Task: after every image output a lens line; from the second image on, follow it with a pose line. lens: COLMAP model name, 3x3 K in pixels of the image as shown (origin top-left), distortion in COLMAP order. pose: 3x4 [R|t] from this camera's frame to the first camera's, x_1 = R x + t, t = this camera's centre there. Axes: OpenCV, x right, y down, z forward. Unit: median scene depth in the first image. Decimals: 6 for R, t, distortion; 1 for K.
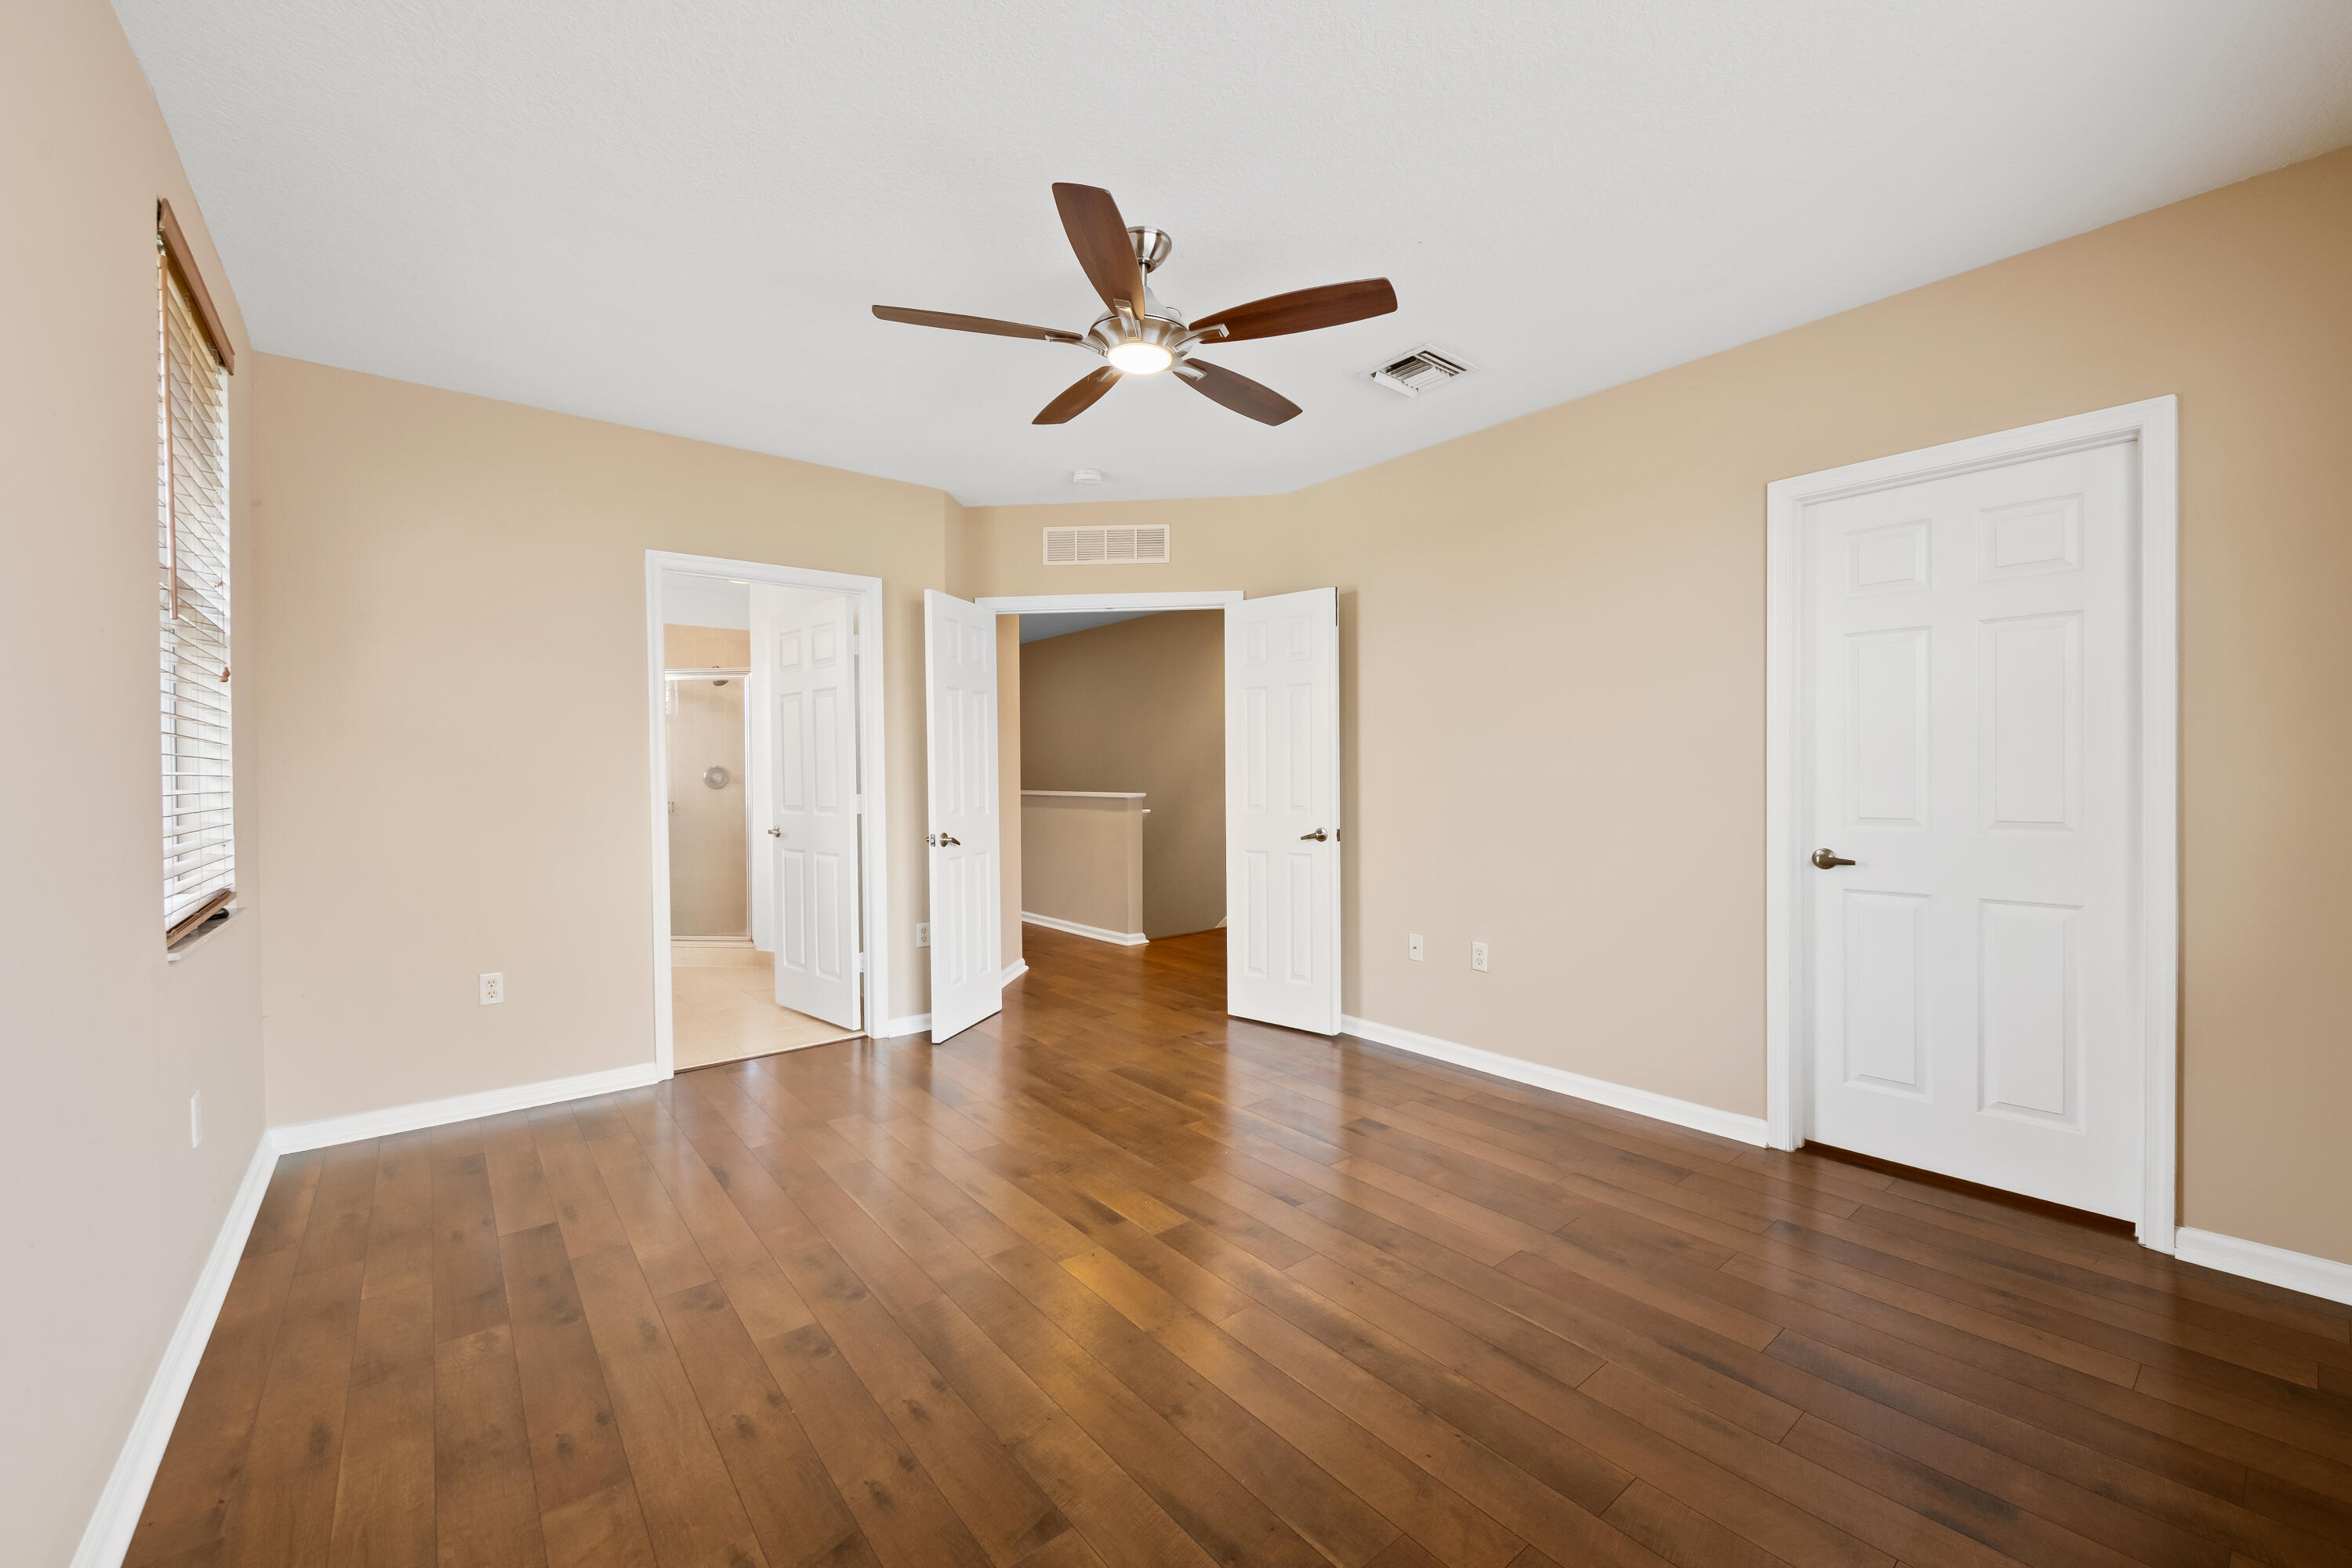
lens RADIAL K [[932.7, 0, 1172.3], [0, 932.7, 778.3], [0, 0, 1]] dist [0.003116, -0.004254]
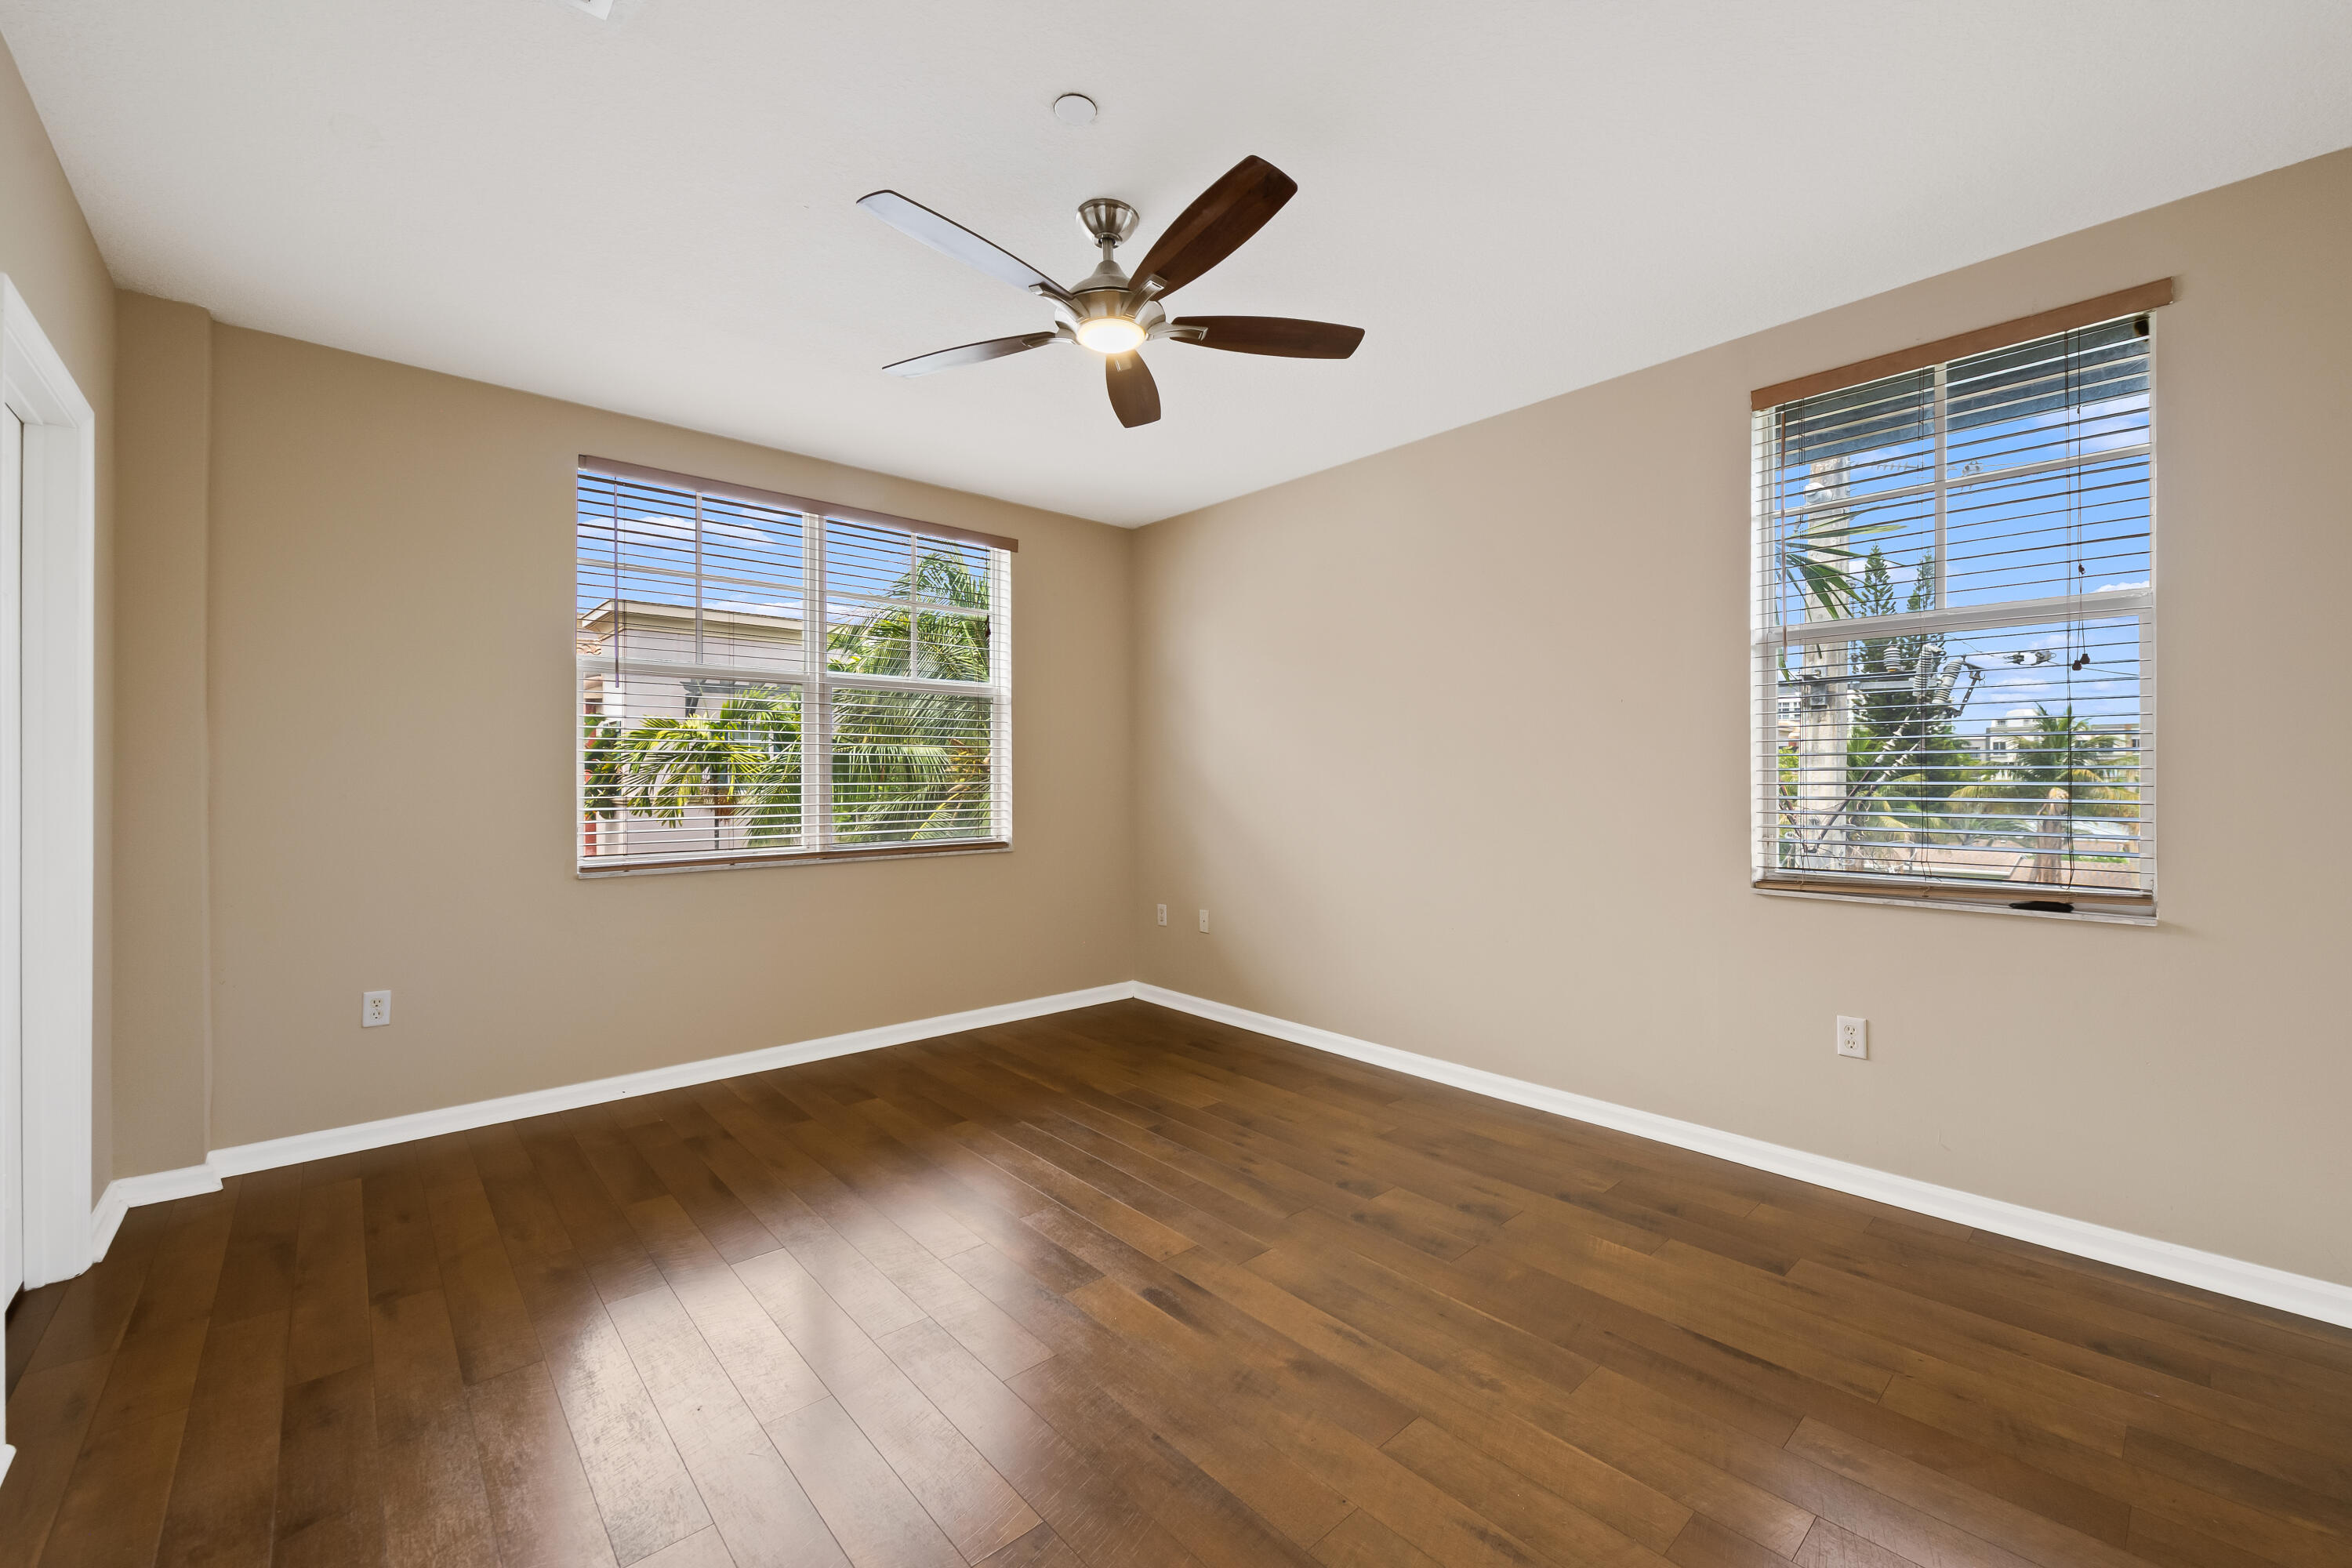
lens RADIAL K [[932.7, 0, 1188.3], [0, 932.7, 784.1], [0, 0, 1]] dist [0.003116, -0.004254]
pose [[-0.997734, 0.015084, -0.065573, -0.047719], [0.014134, 0.999789, 0.014937, -0.013418], [0.065784, 0.013977, -0.997736, 1.959098]]
